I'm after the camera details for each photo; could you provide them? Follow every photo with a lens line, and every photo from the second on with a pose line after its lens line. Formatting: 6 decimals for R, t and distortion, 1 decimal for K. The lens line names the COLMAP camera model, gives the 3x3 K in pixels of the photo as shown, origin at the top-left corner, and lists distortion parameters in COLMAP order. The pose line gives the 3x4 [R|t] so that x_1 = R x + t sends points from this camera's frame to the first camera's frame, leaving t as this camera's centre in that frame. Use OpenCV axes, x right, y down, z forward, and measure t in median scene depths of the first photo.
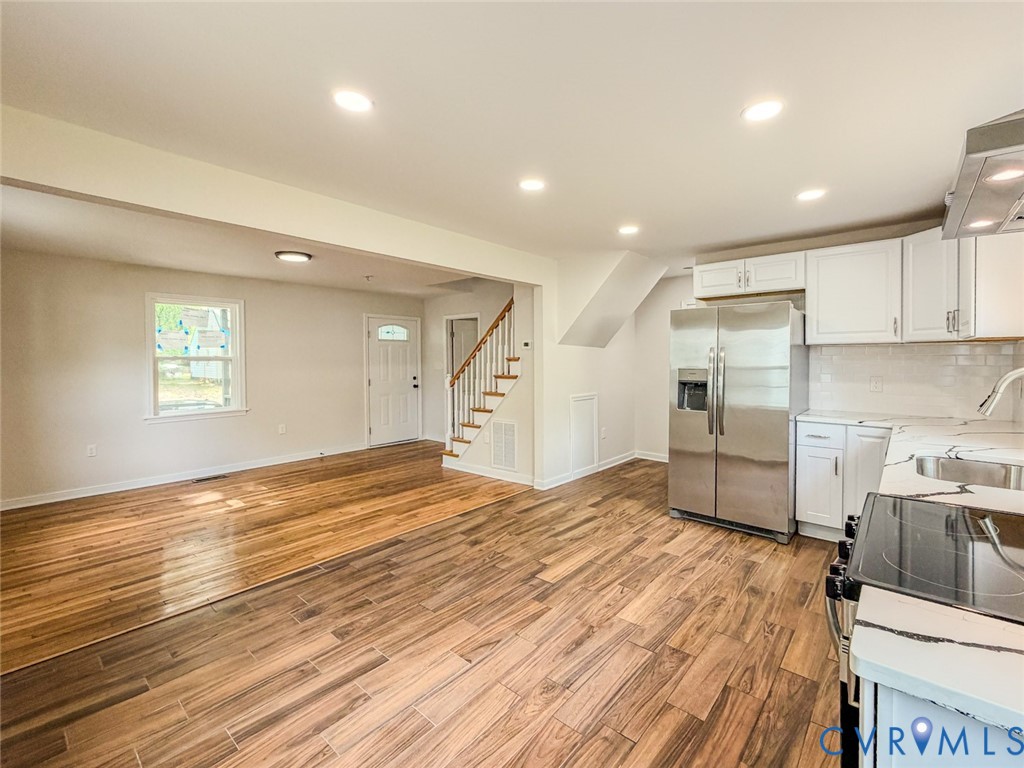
lens RADIAL K [[440.4, 0, 569.5], [0, 440.4, 354.7], [0, 0, 1]] dist [-0.001017, 0.000379]
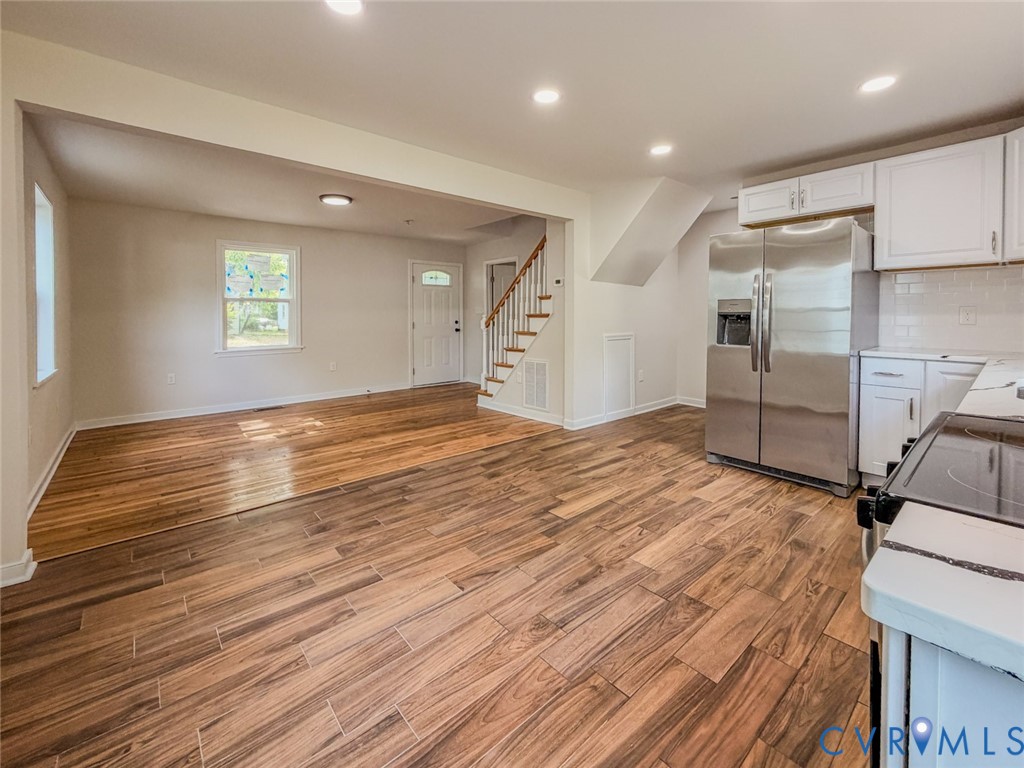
lens RADIAL K [[440.4, 0, 548.6], [0, 440.4, 313.5], [0, 0, 1]] dist [-0.001017, 0.000379]
pose [[0.986761, -0.003702, -0.162139, 0.071020], [0.005427, 0.999933, 0.010197, 0.067727], [0.162091, -0.010942, 0.986715, 0.074568]]
